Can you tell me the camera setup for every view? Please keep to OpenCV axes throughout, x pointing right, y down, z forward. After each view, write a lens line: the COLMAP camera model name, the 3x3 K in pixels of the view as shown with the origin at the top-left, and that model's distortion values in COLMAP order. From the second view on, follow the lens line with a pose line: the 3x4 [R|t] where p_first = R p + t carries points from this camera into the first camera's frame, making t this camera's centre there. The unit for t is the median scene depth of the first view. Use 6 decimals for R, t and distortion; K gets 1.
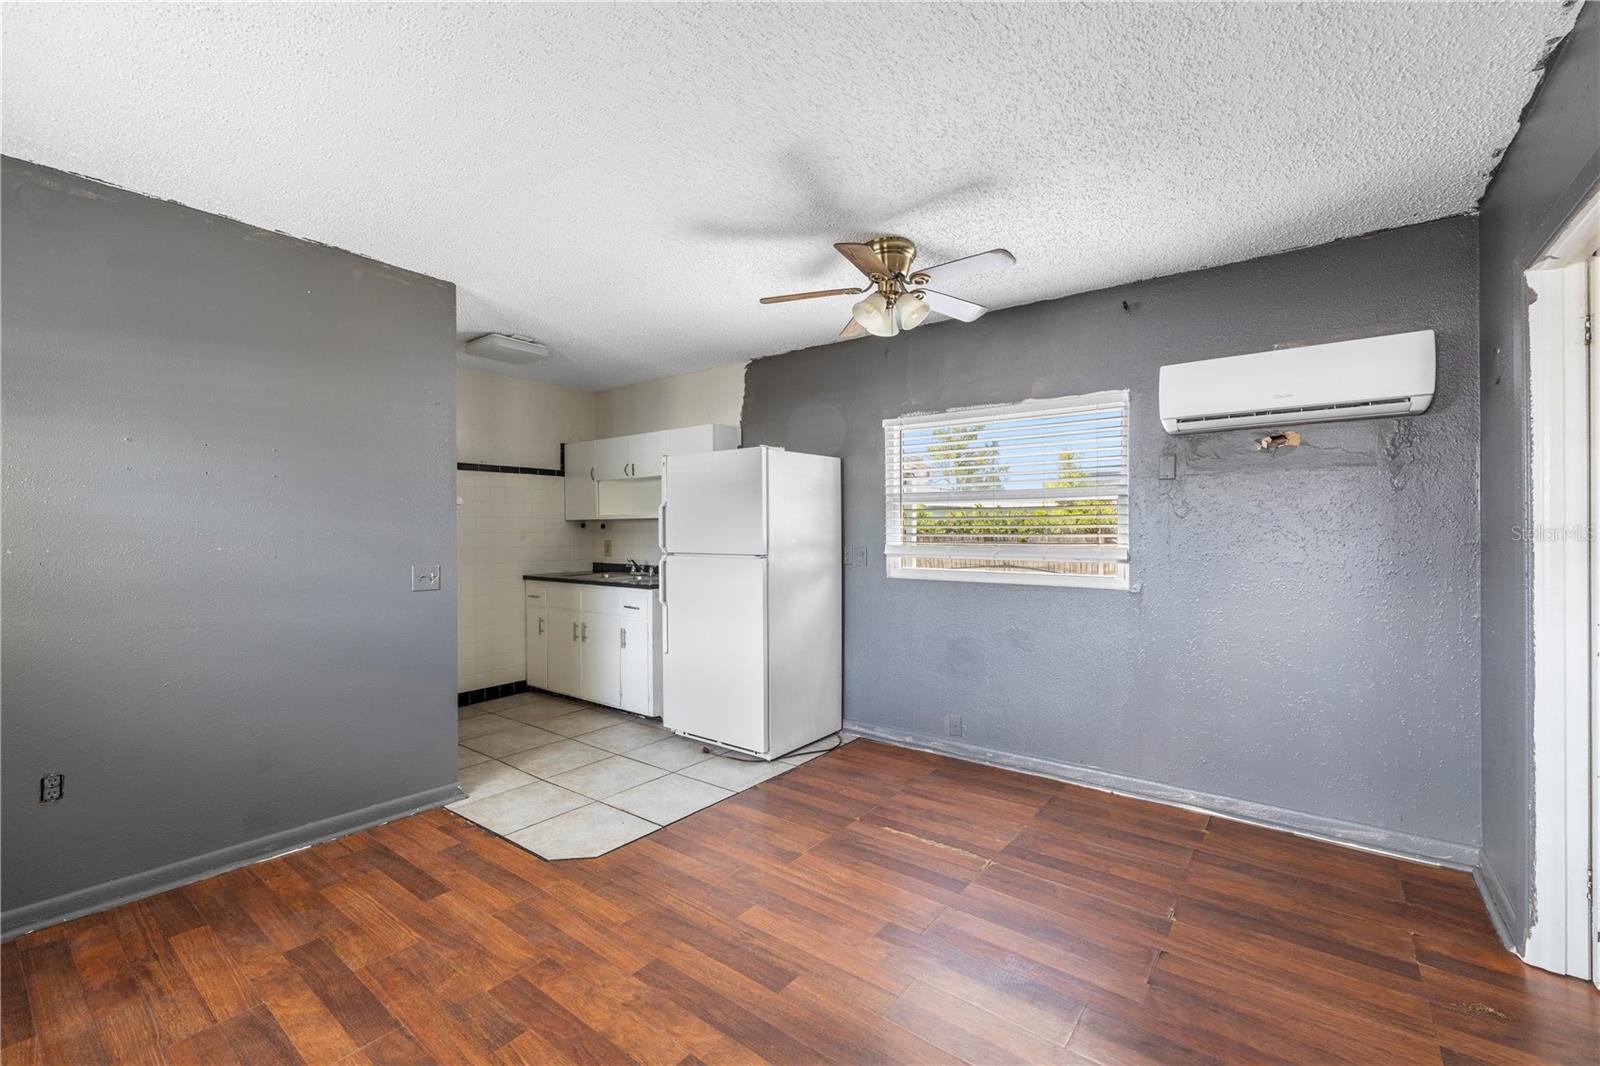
lens RADIAL K [[675.5, 0, 797.0], [0, 675.5, 530.4], [0, 0, 1]] dist [0.000977, 0.000078]
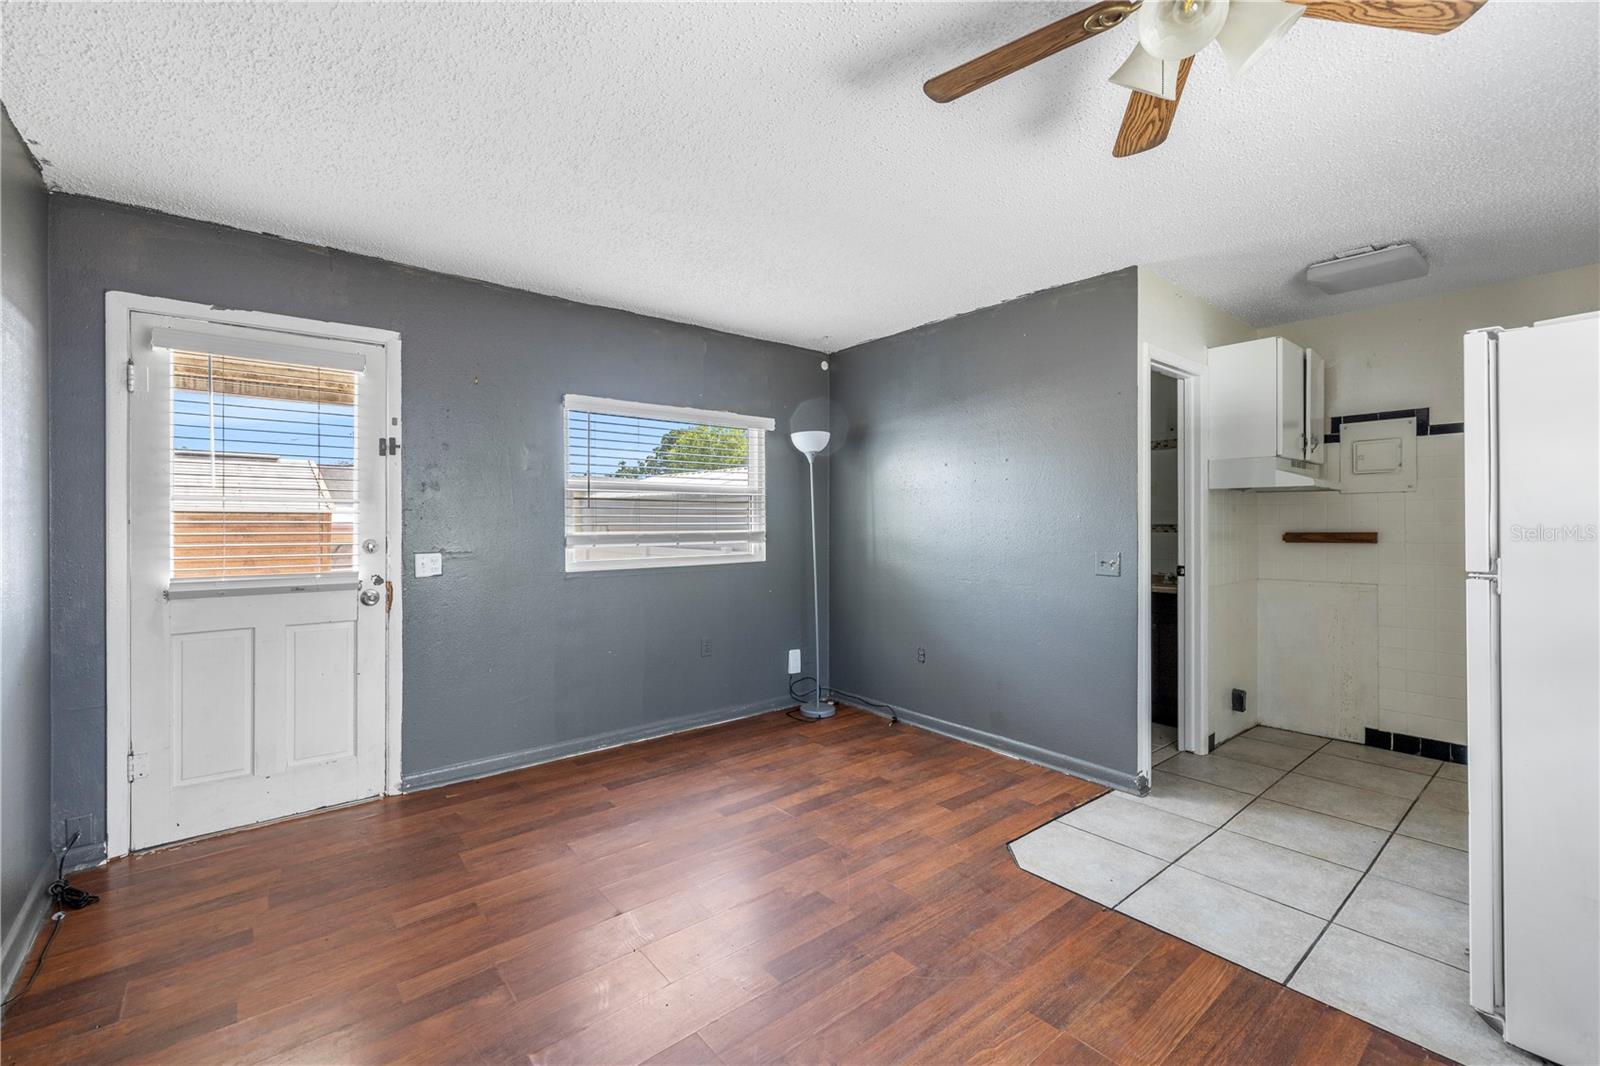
lens RADIAL K [[673.3, 0, 794.3], [0, 673.3, 521.9], [0, 0, 1]] dist [0.000458, 0.000033]
pose [[-0.221787, 0.003947, -0.975087, 0.496851], [0.002501, 0.999991, 0.003478, 0.000825], [0.975092, -0.001667, -0.221795, 0.660780]]
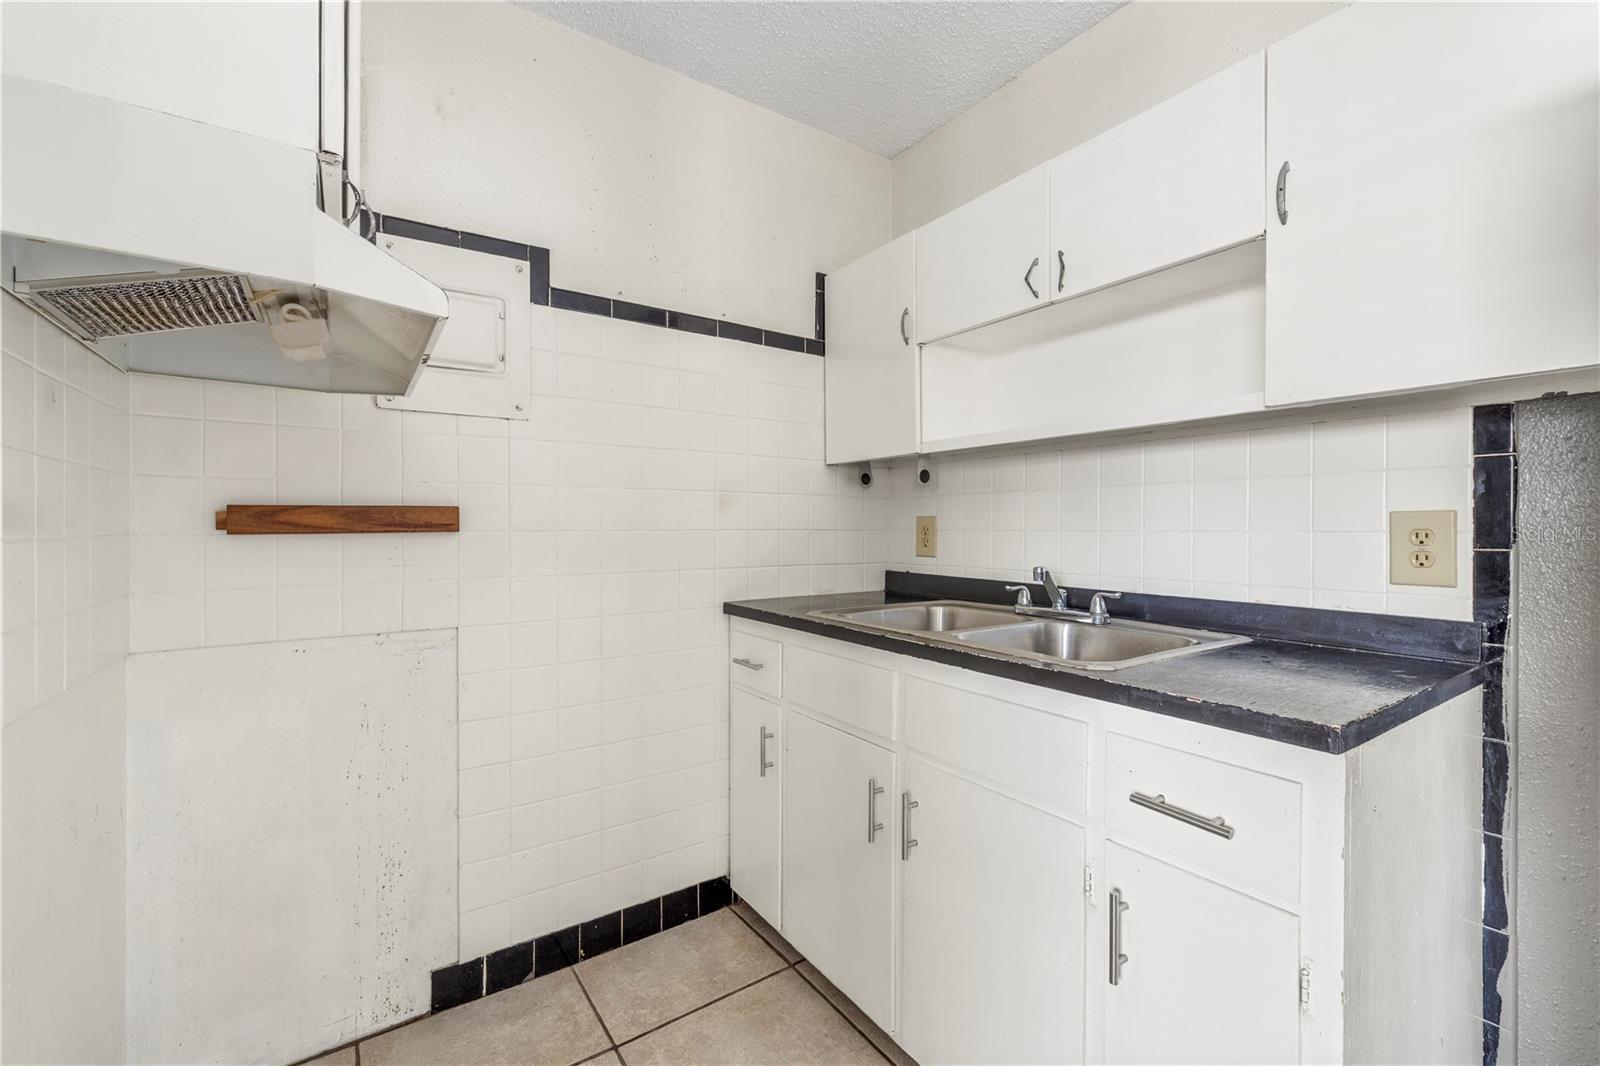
lens RADIAL K [[674.0, 0, 800.6], [0, 674.0, 531.1], [0, 0, 1]] dist [0.001375, 0.000055]
pose [[0.950832, 0.008252, -0.309598, -0.360625], [-0.006867, 0.999961, 0.005563, 0.034910], [0.309632, -0.003164, 0.950851, 0.951734]]
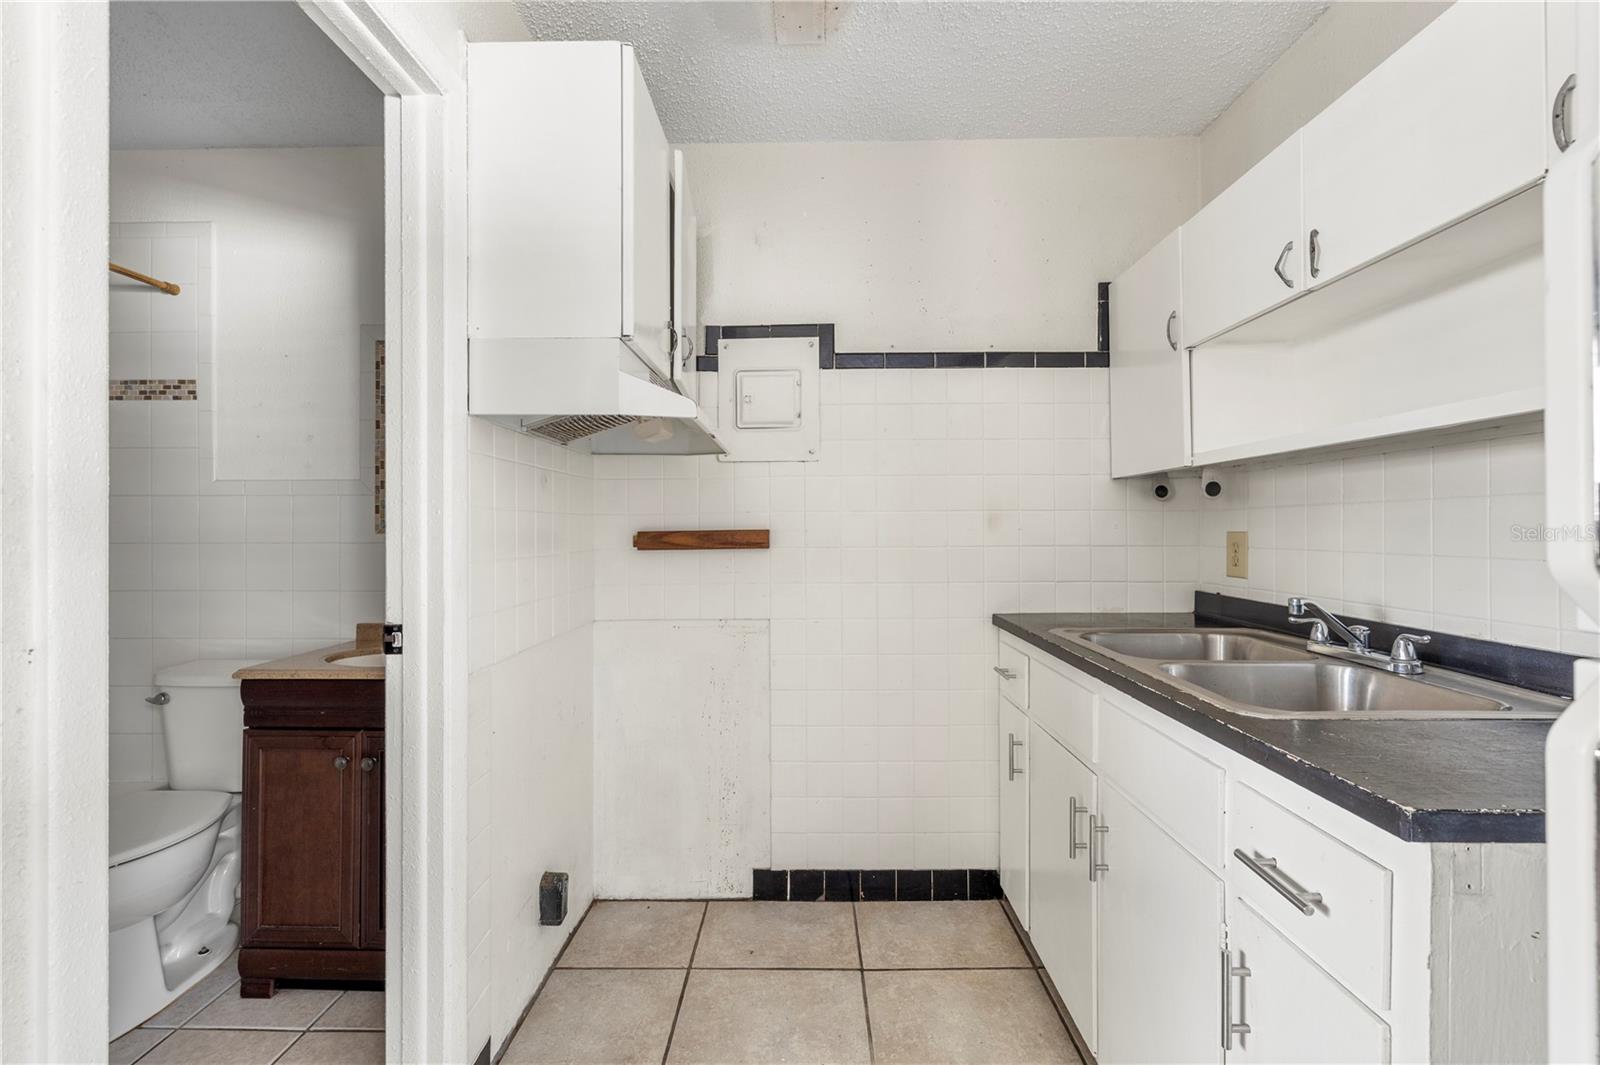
lens RADIAL K [[675.5, 0, 797.0], [0, 675.5, 529.9], [0, 0, 1]] dist [0.000977, 0.000078]
pose [[0.598683, 0.003797, -0.800977, -0.215998], [-0.000893, 0.999991, 0.004073, 0.020385], [0.800986, -0.001724, 0.598681, 0.964744]]
